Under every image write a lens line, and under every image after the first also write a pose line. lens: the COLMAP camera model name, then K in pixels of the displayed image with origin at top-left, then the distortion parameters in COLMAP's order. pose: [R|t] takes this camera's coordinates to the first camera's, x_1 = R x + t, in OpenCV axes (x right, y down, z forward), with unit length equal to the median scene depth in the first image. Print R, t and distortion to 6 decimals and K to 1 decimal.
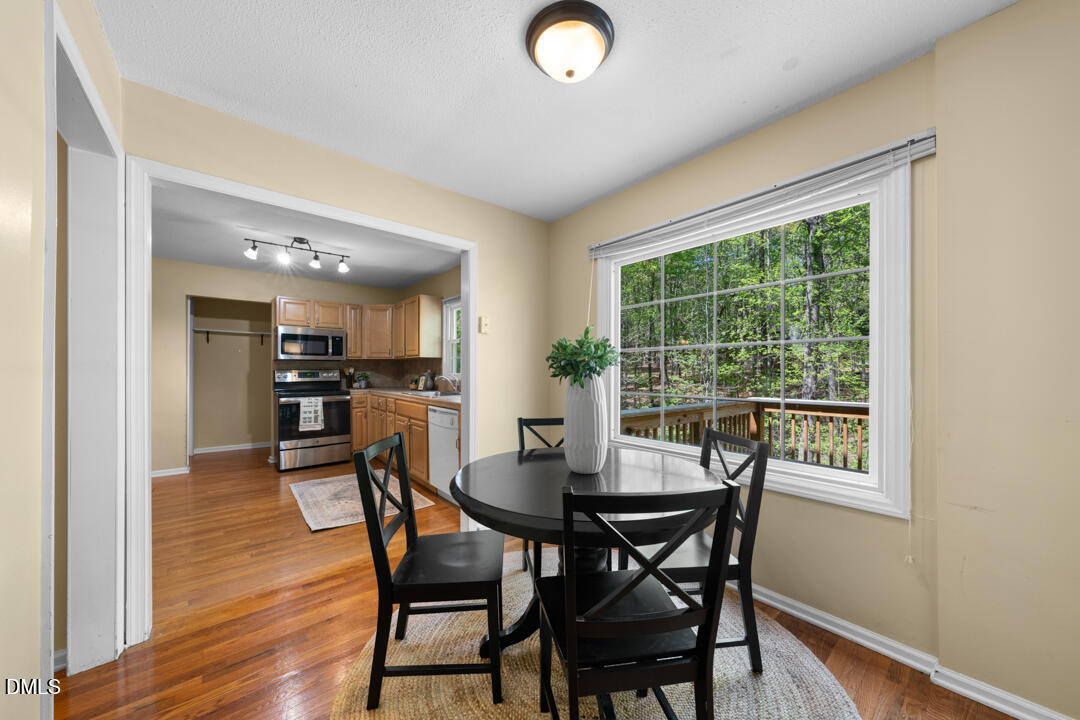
lens RADIAL K [[365.0, 0, 539.7], [0, 365.0, 370.6], [0, 0, 1]] dist [-0.002218, -0.000301]
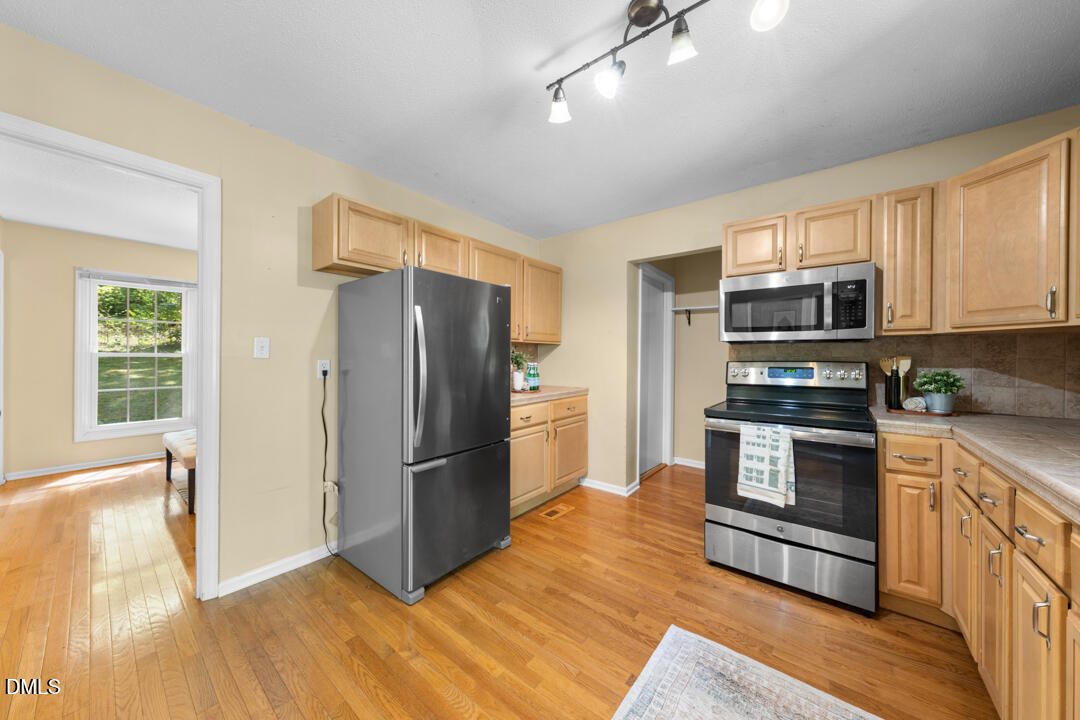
lens RADIAL K [[365.0, 0, 544.7], [0, 365.0, 356.6], [0, 0, 1]] dist [-0.002218, -0.000301]
pose [[0.196354, 0.001687, -0.980532, -0.231528], [-0.007882, 0.999969, 0.000142, -0.006787], [0.980501, 0.007701, 0.196362, 0.609982]]
